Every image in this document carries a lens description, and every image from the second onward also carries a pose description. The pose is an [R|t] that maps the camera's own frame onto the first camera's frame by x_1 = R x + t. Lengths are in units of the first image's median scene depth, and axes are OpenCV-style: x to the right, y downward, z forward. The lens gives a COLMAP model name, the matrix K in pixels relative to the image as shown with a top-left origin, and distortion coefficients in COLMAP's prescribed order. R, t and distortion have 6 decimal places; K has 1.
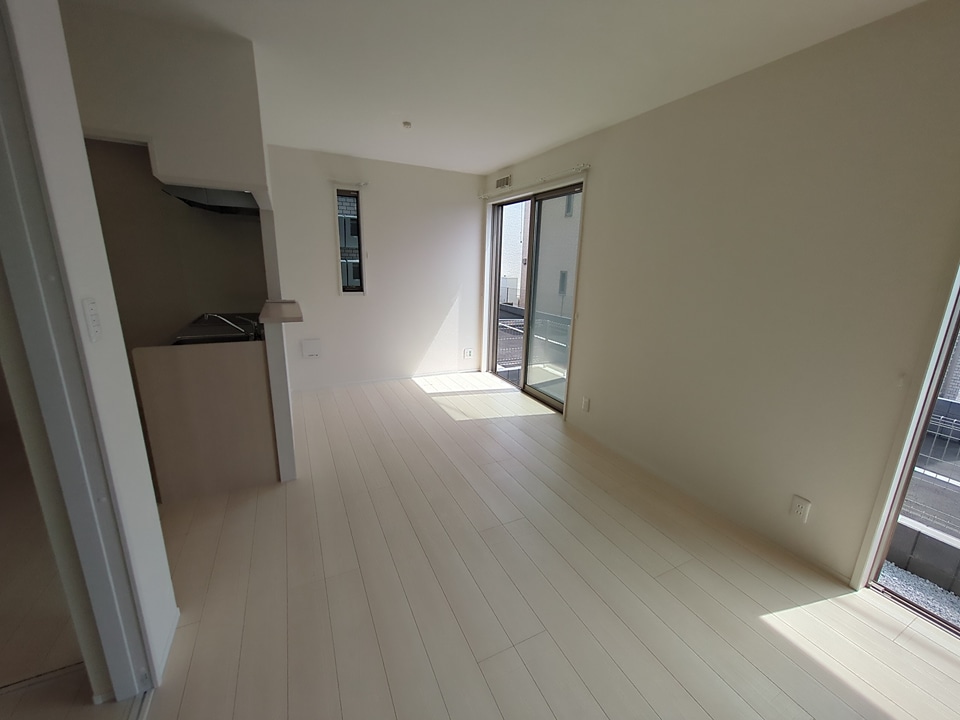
lens RADIAL K [[389.6, 0, 480.0], [0, 389.6, 360.0], [0, 0, 1]] dist [0.000273, -0.000049]
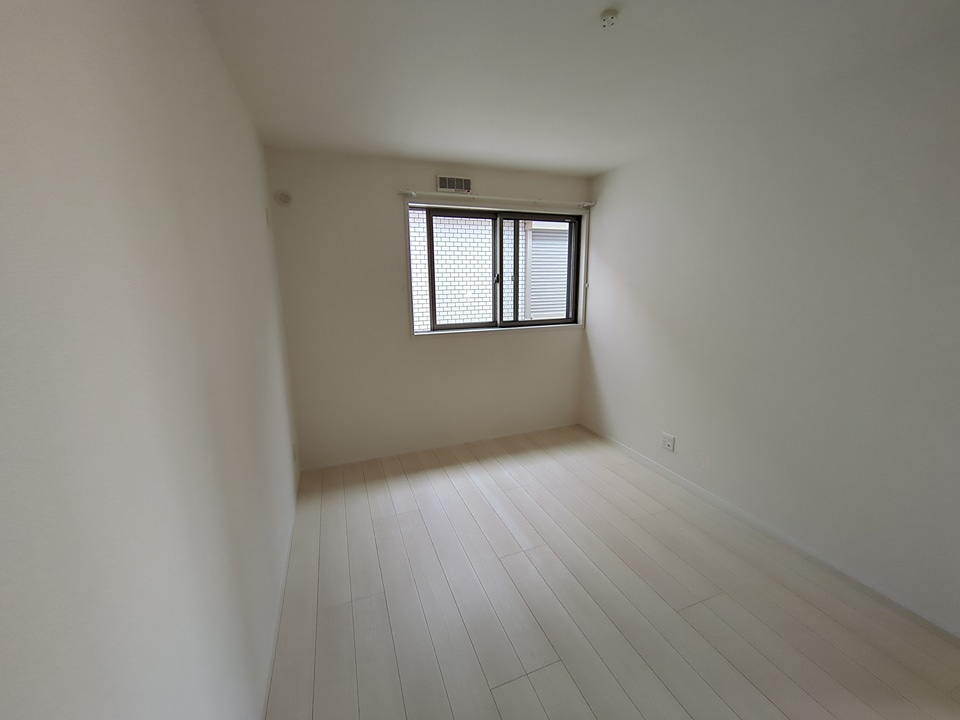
lens RADIAL K [[377.7, 0, 480.0], [0, 377.7, 360.0], [0, 0, 1]] dist [0.000192, -0.000262]
pose [[0.075890, -0.230857, 0.970024, -0.720694], [0.260377, 0.943664, 0.204213, -0.274190], [-0.962520, 0.237074, 0.131724, 0.943564]]
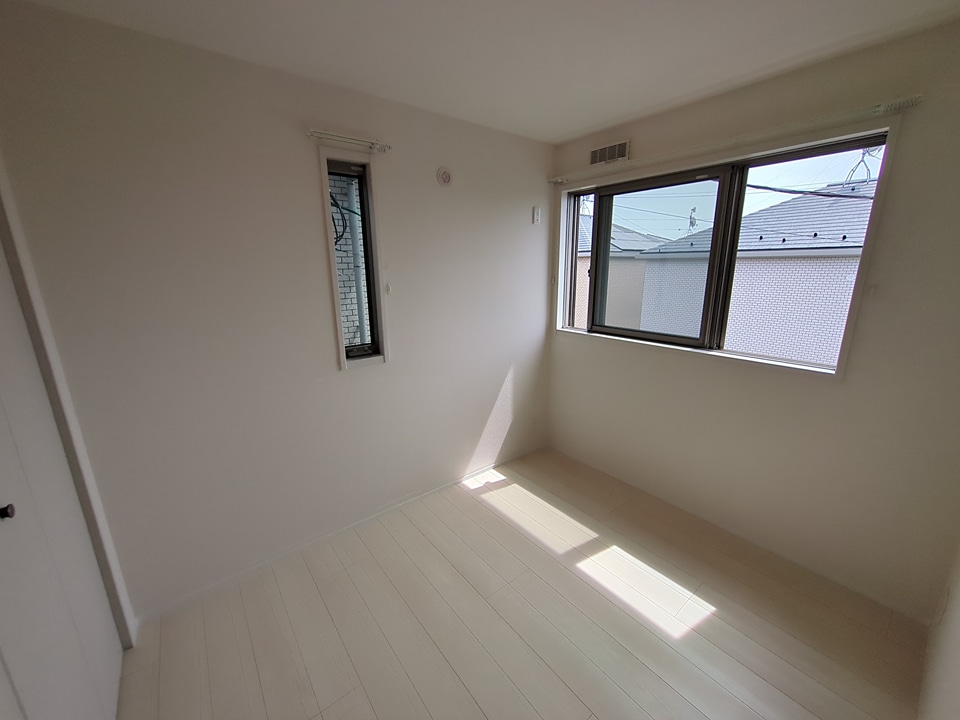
lens RADIAL K [[377.7, 0, 480.0], [0, 377.7, 360.0], [0, 0, 1]] dist [0.000192, -0.000262]
pose [[0.976146, -0.091575, 0.196855, -0.277487], [0.090856, 0.995783, 0.012701, -0.167277], [-0.197188, 0.005488, 0.980350, 0.475246]]
